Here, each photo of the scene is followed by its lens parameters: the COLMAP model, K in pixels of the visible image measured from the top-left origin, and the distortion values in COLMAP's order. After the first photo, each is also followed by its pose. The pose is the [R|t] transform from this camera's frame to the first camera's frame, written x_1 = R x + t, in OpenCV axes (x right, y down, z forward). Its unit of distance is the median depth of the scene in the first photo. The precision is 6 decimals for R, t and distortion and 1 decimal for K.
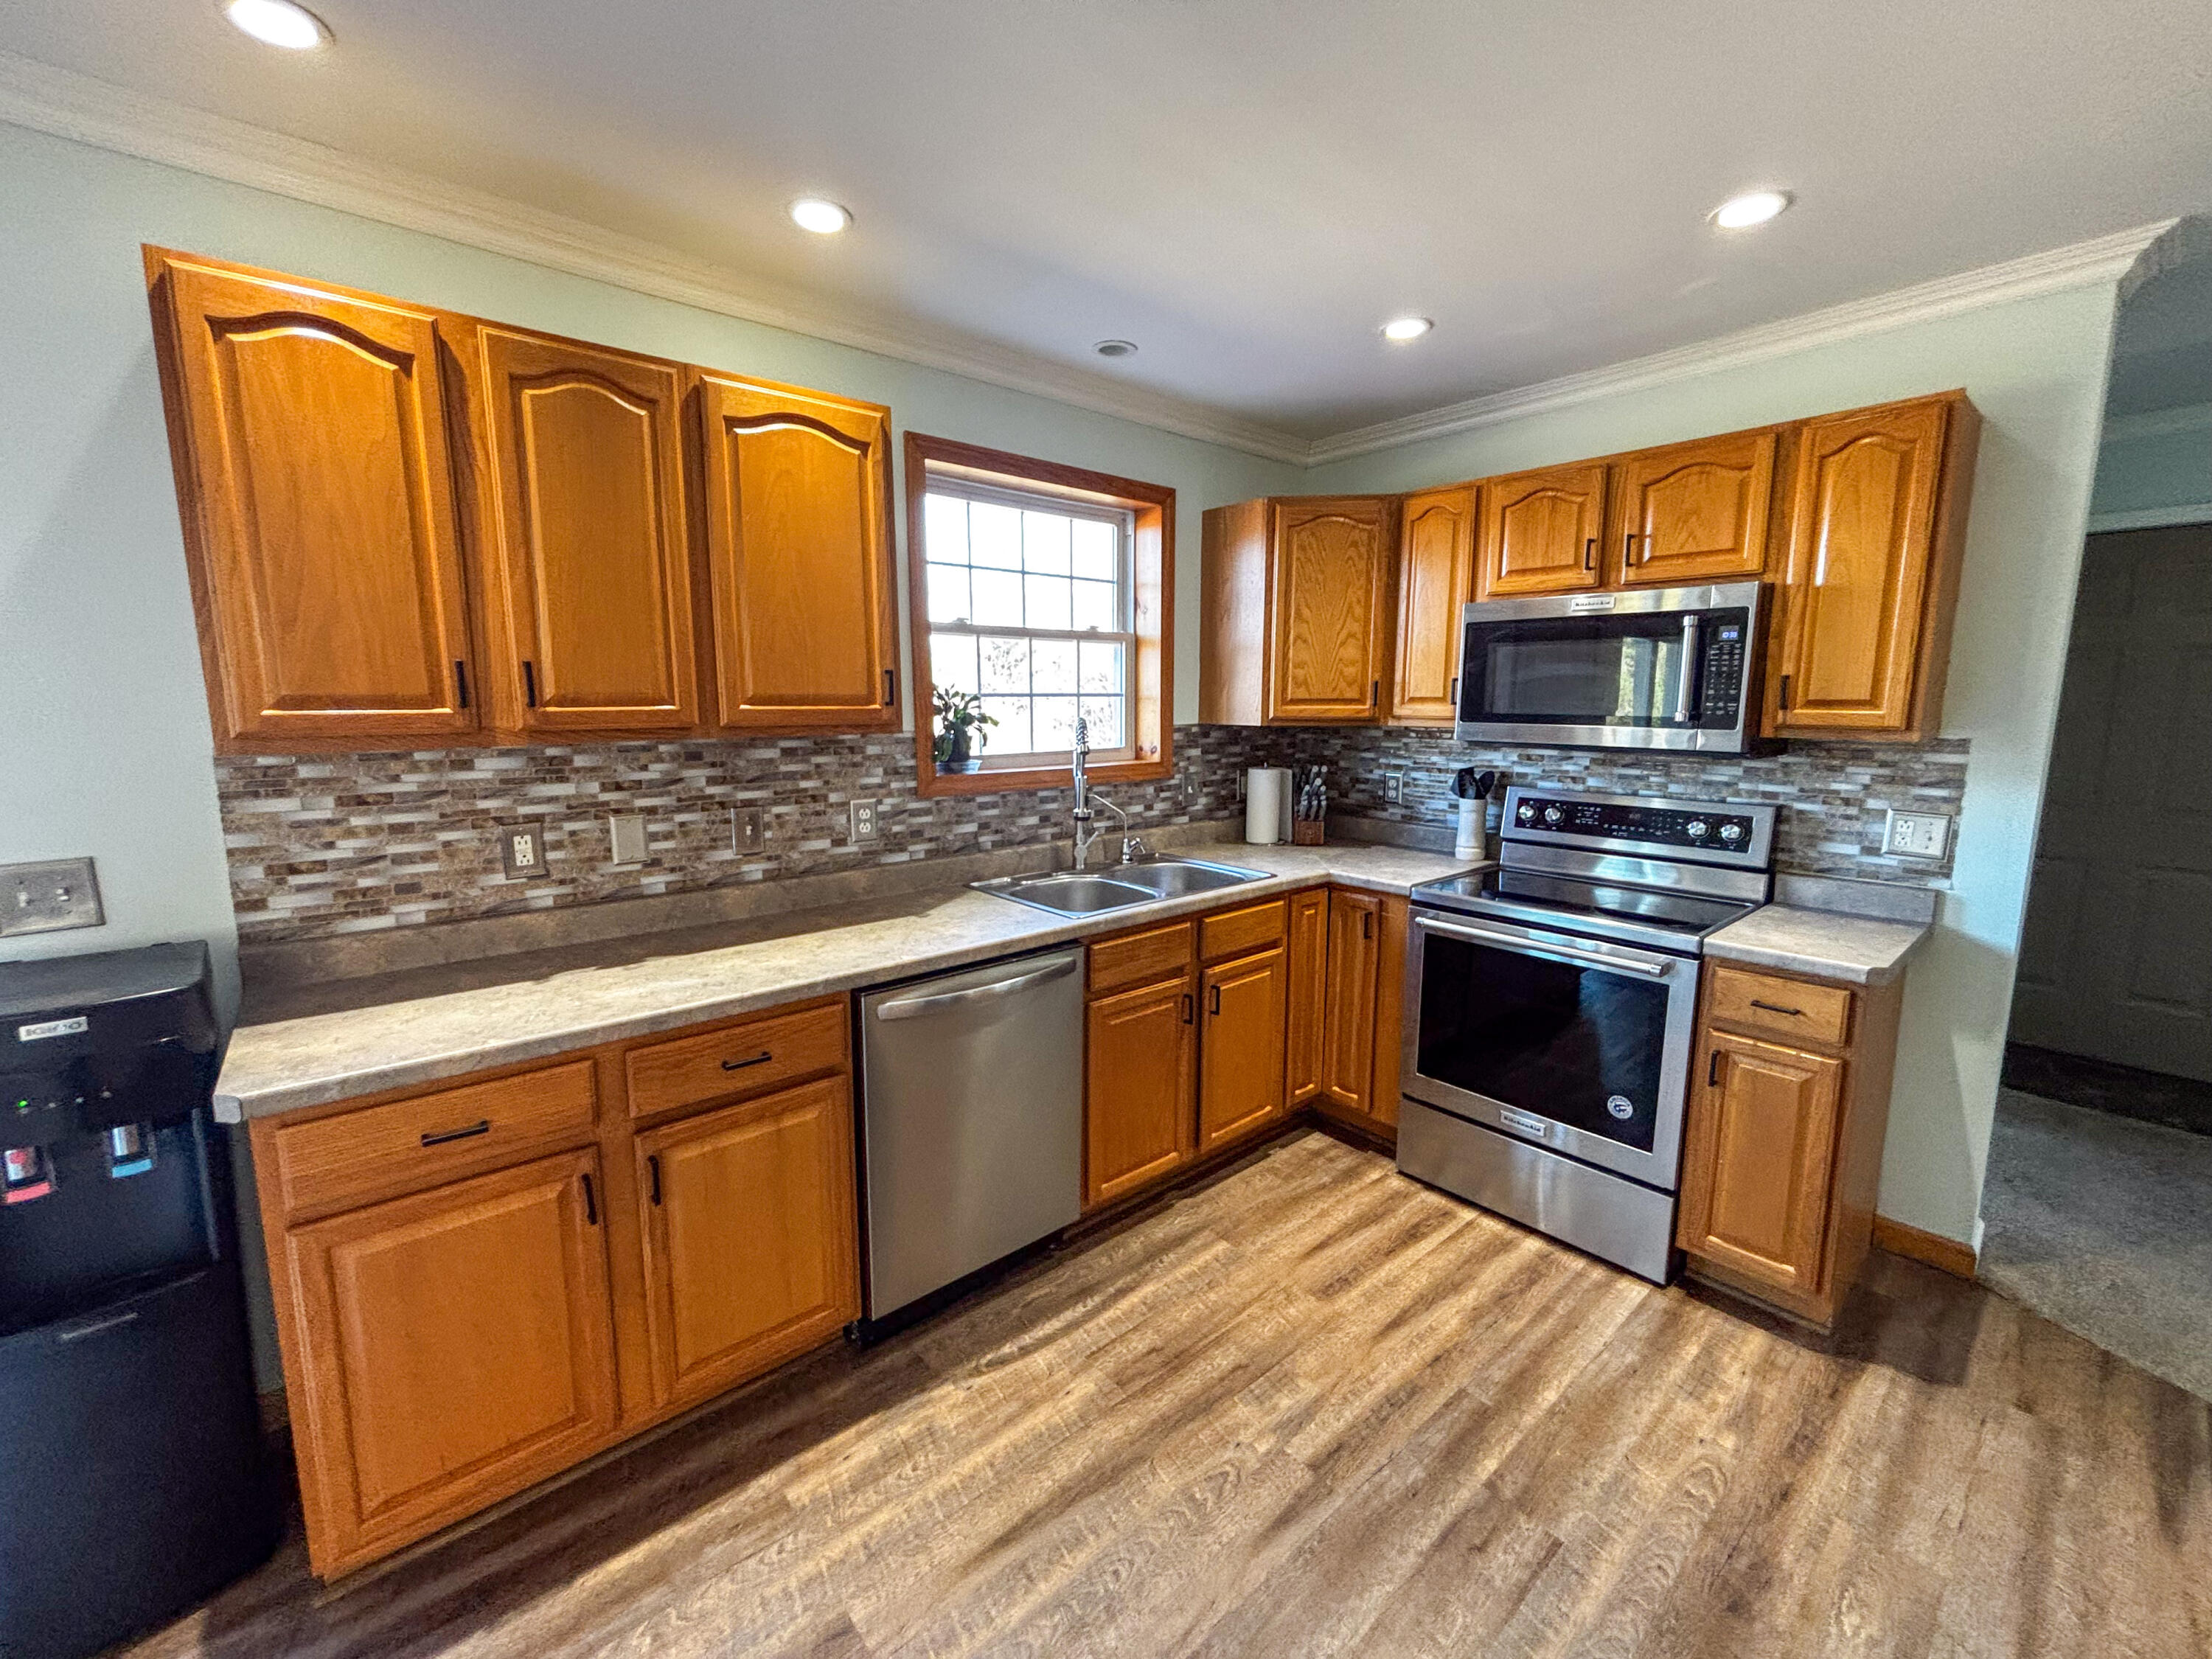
lens RADIAL K [[898.0, 0, 1103.5], [0, 898.0, 826.5], [0, 0, 1]] dist [0.001983, -0.000099]
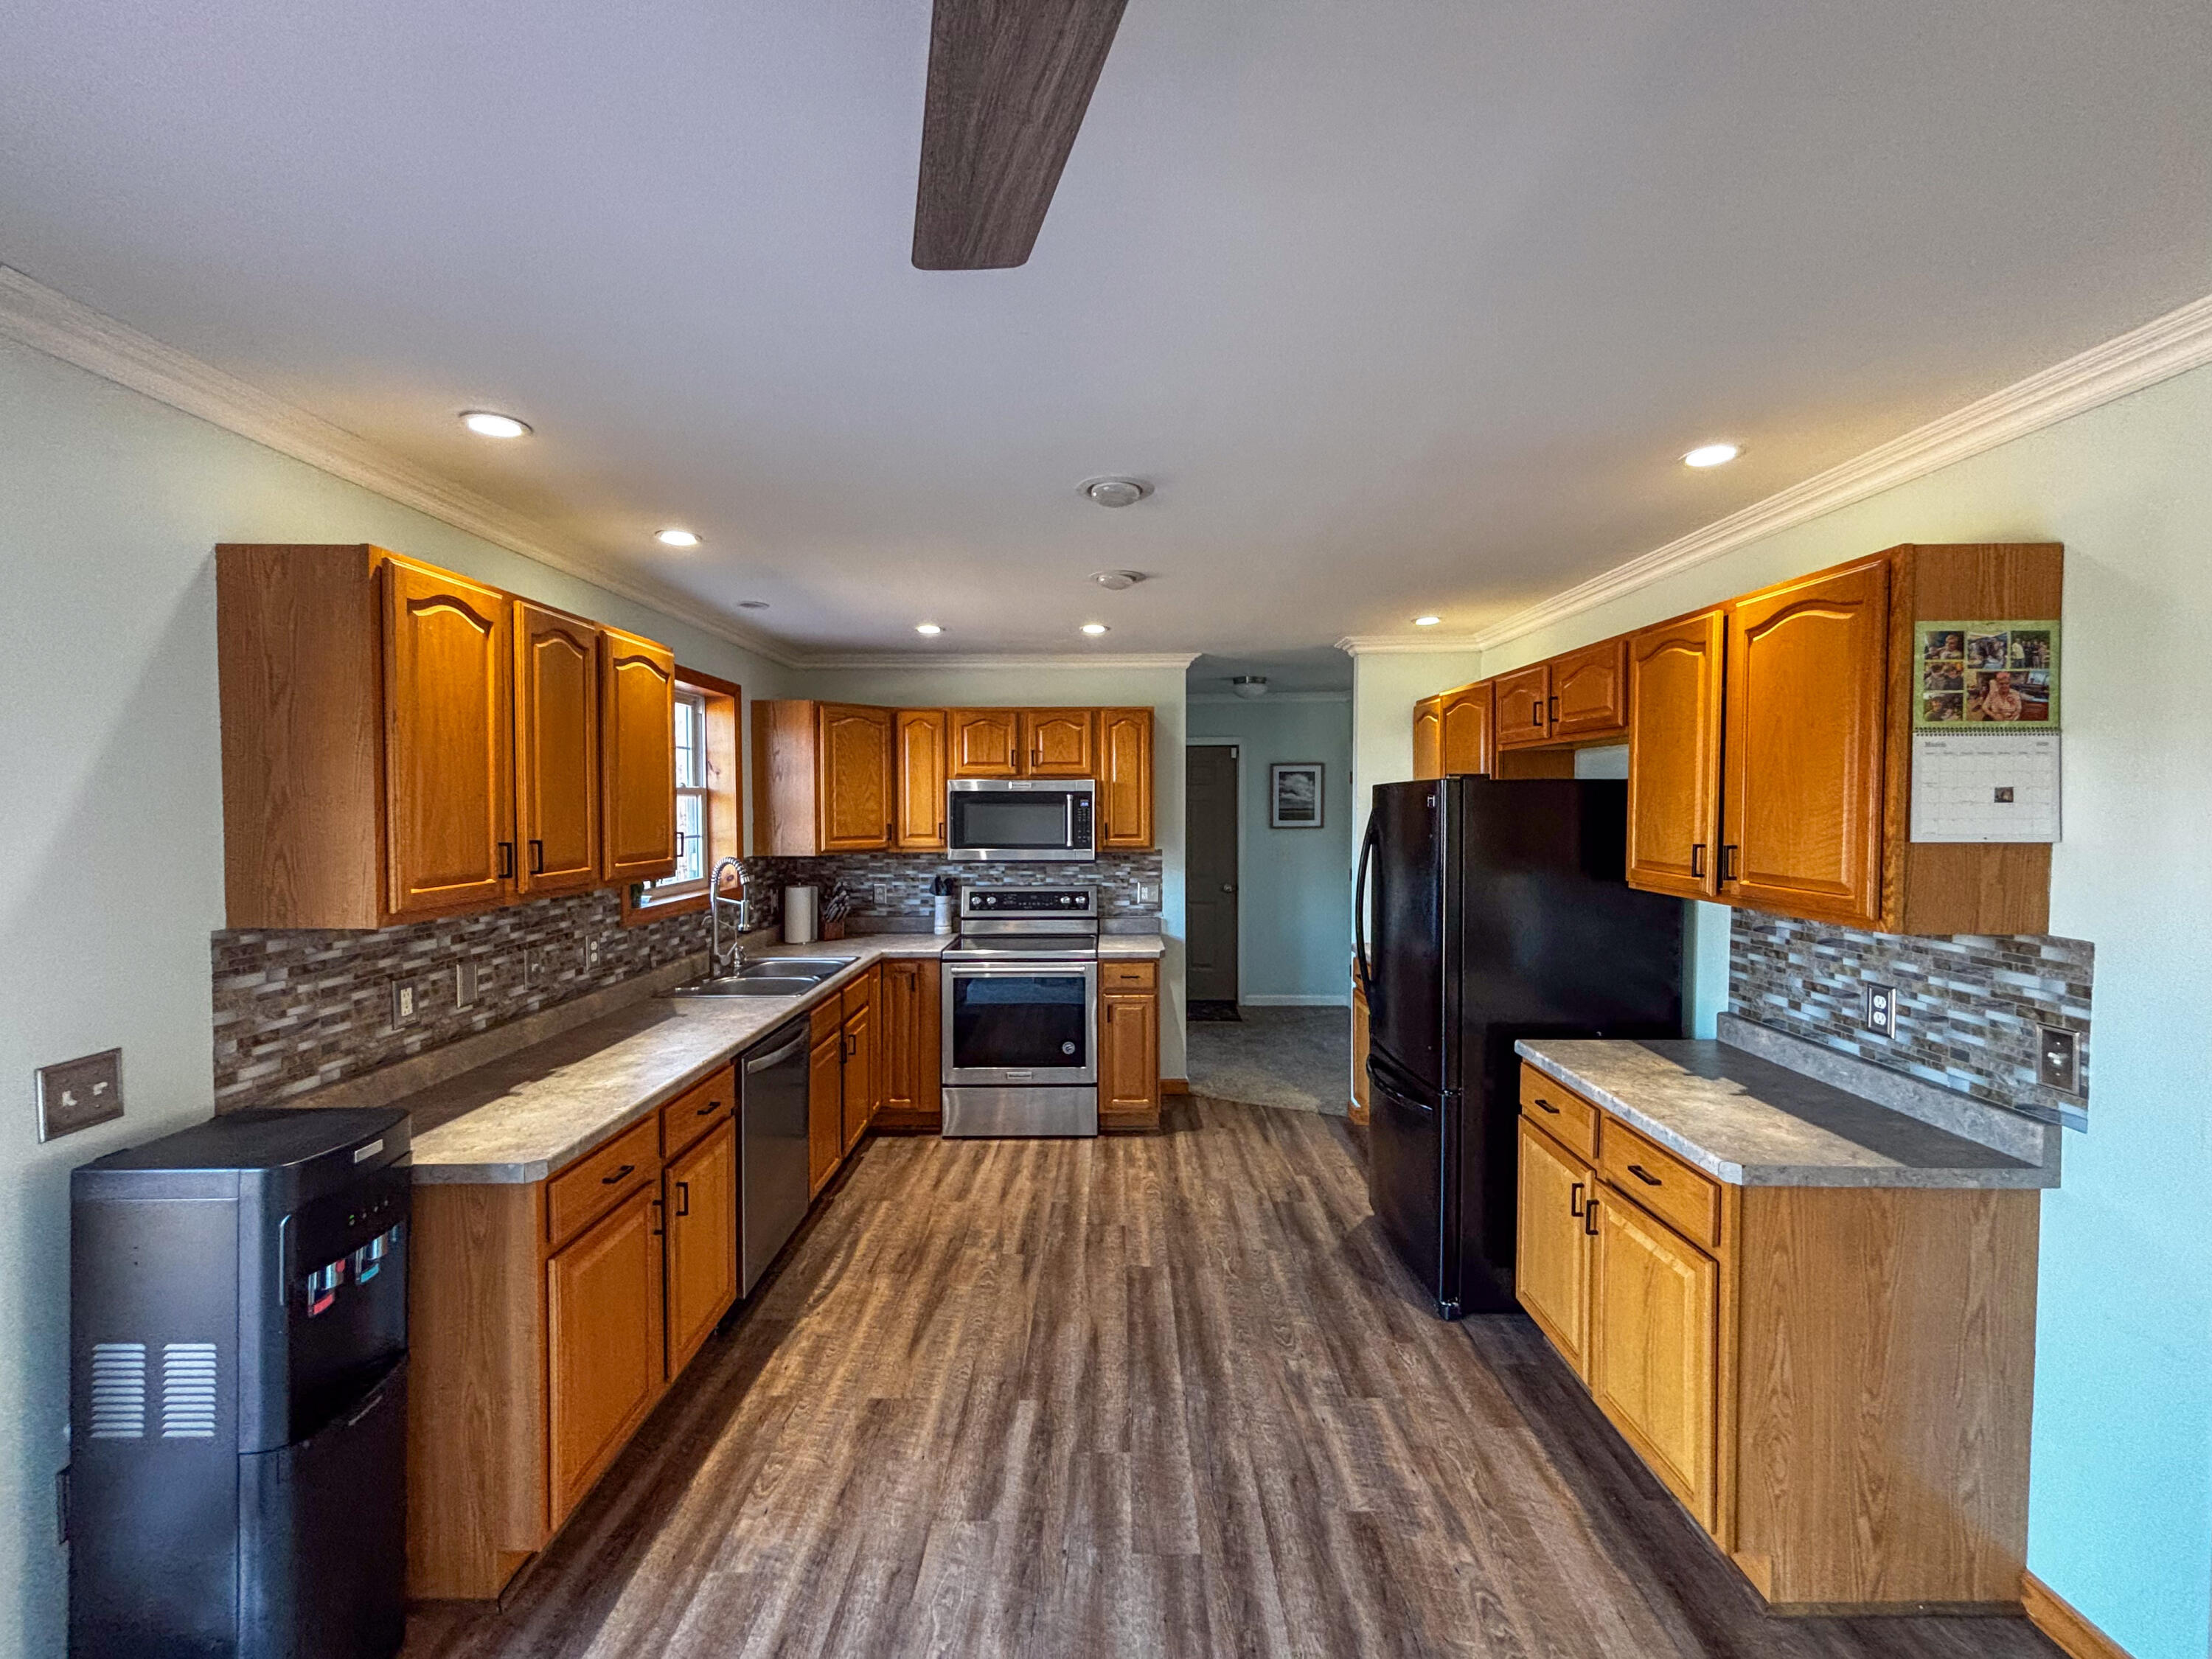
lens RADIAL K [[898.0, 0, 1106.6], [0, 898.0, 819.3], [0, 0, 1]] dist [0.001983, -0.000099]
pose [[0.657720, -0.016133, 0.753090, -0.810381], [0.113066, 0.990558, -0.077527, -0.011961], [-0.744729, 0.136139, 0.653334, -0.373449]]
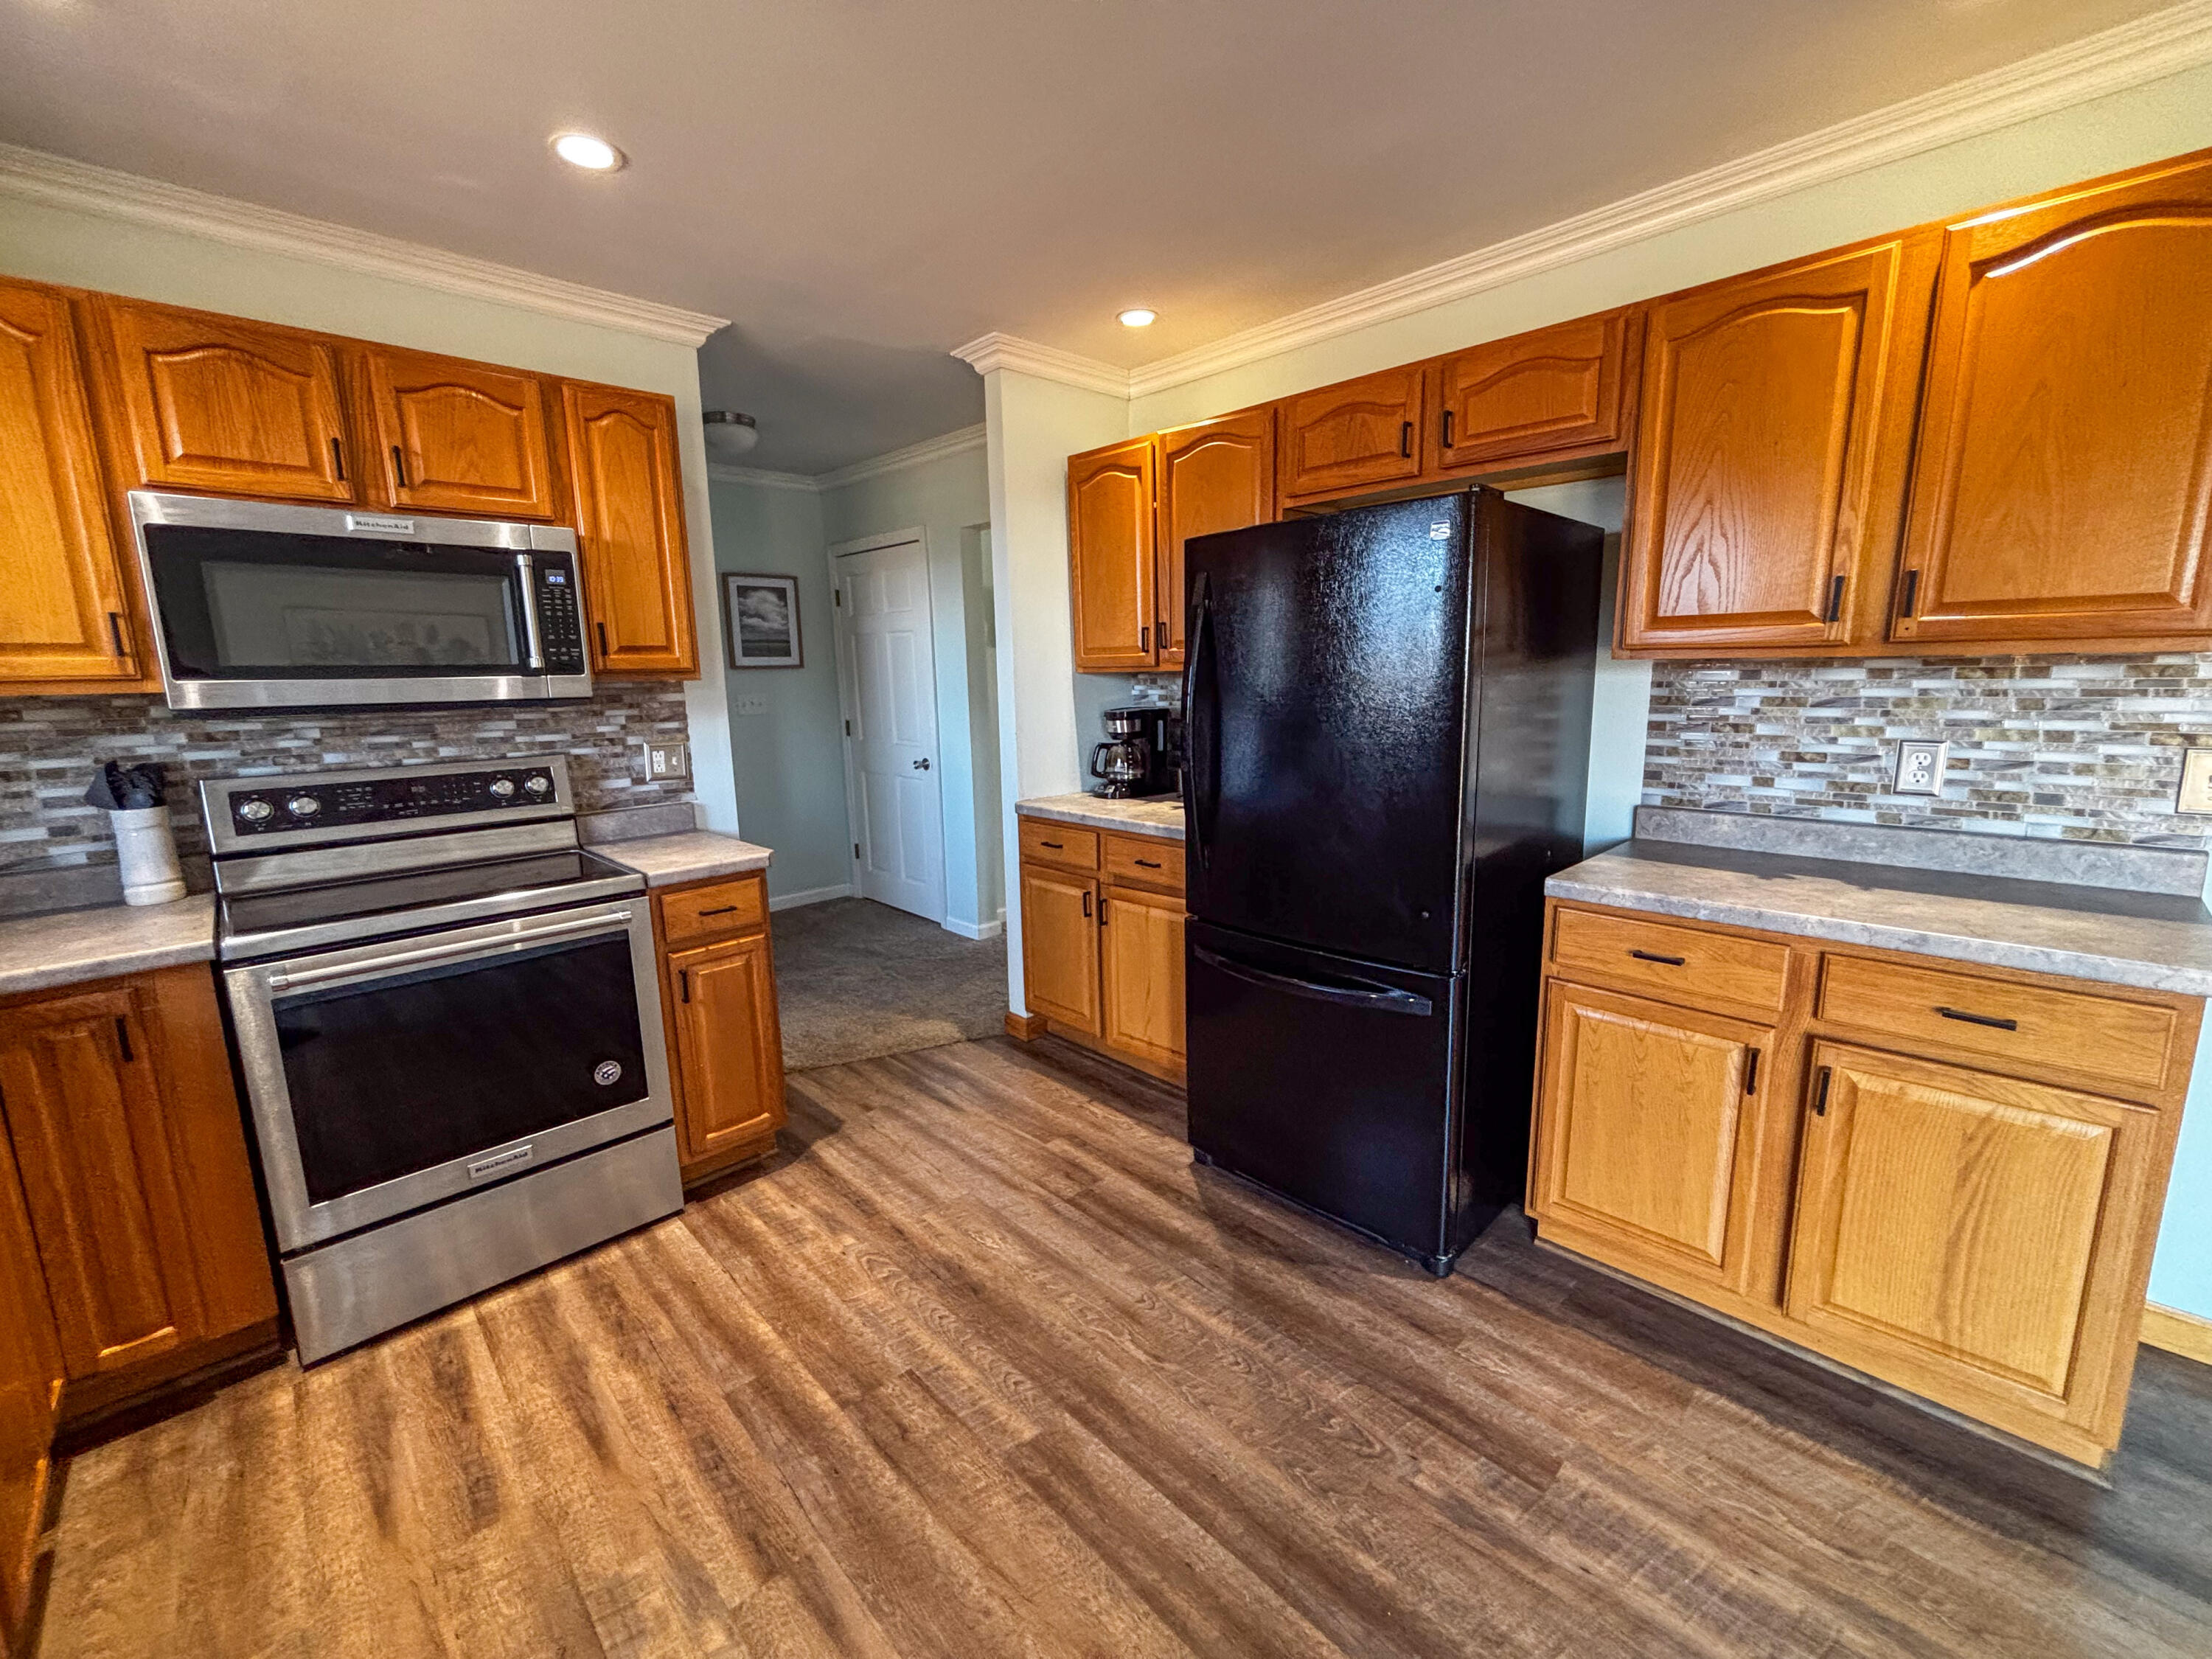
lens RADIAL K [[898.0, 0, 1108.8], [0, 898.0, 826.1], [0, 0, 1]] dist [0.001983, -0.000099]
pose [[-0.062046, -0.170424, 0.983415, -0.359106], [0.168520, 0.969379, 0.178624, -0.022854], [-0.983744, 0.176808, -0.031427, 0.470661]]
